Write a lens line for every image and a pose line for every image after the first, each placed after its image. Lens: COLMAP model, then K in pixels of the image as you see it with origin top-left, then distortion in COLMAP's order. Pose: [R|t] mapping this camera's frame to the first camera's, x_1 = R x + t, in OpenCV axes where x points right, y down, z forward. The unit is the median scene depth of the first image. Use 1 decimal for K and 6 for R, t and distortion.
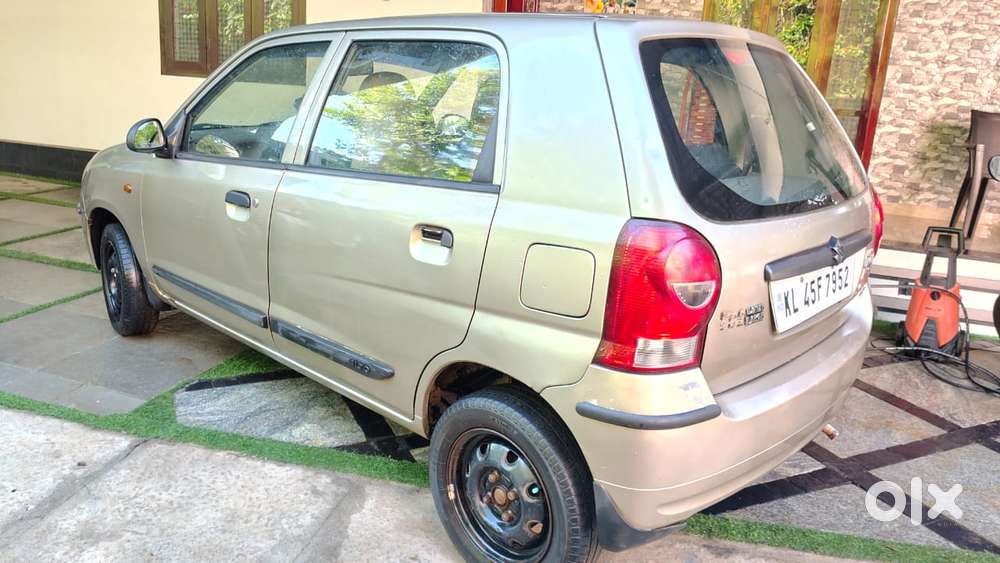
lens RADIAL K [[729.3, 0, 501.1], [0, 729.3, 269.8], [0, 0, 1]] dist [-0.001809, -0.030078]
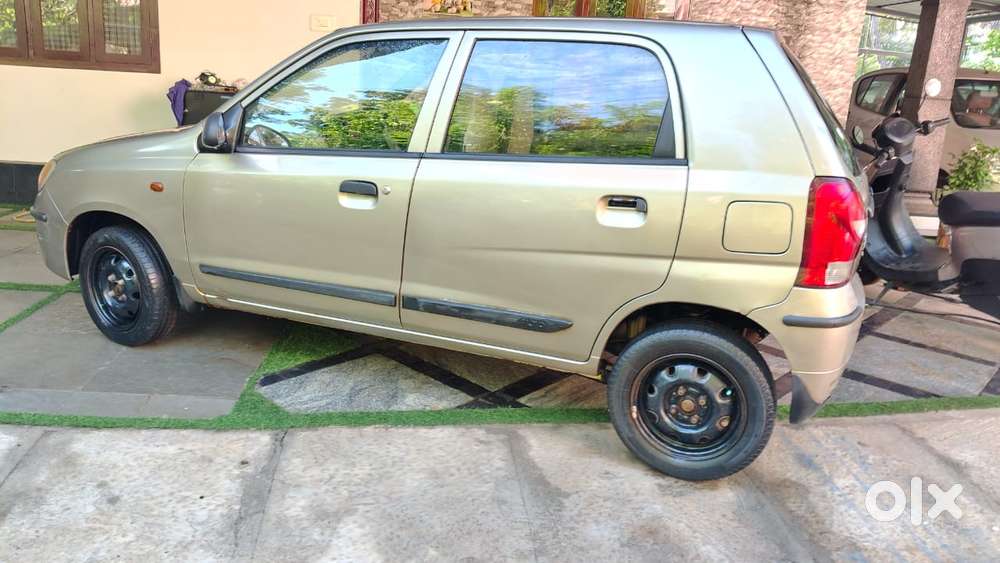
lens RADIAL K [[714.5, 0, 495.5], [0, 714.5, 273.2], [0, 0, 1]] dist [0.025747, -0.041605]
pose [[0.933395, -0.100474, 0.344497, -0.586432], [0.090174, 0.994871, 0.045835, -0.004852], [-0.347335, -0.011718, 0.937668, -0.042004]]
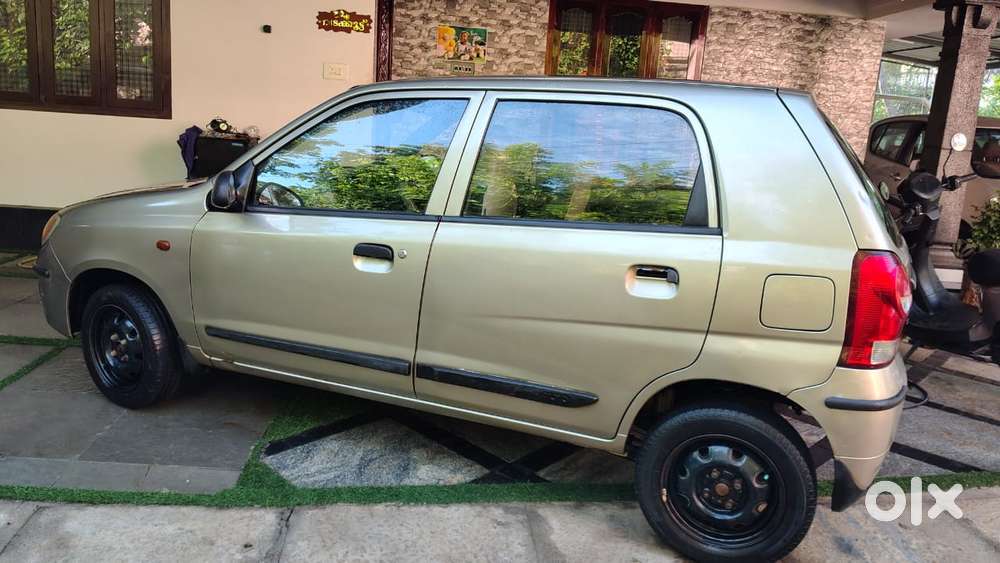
lens RADIAL K [[720.5, 0, 496.2], [0, 720.5, 277.8], [0, 0, 1]] dist [0.002028, -0.007263]
pose [[0.936795, -0.076364, 0.341443, -0.585731], [0.081673, 0.996659, -0.001177, -0.049563], [-0.340213, 0.028989, 0.939902, 0.009096]]
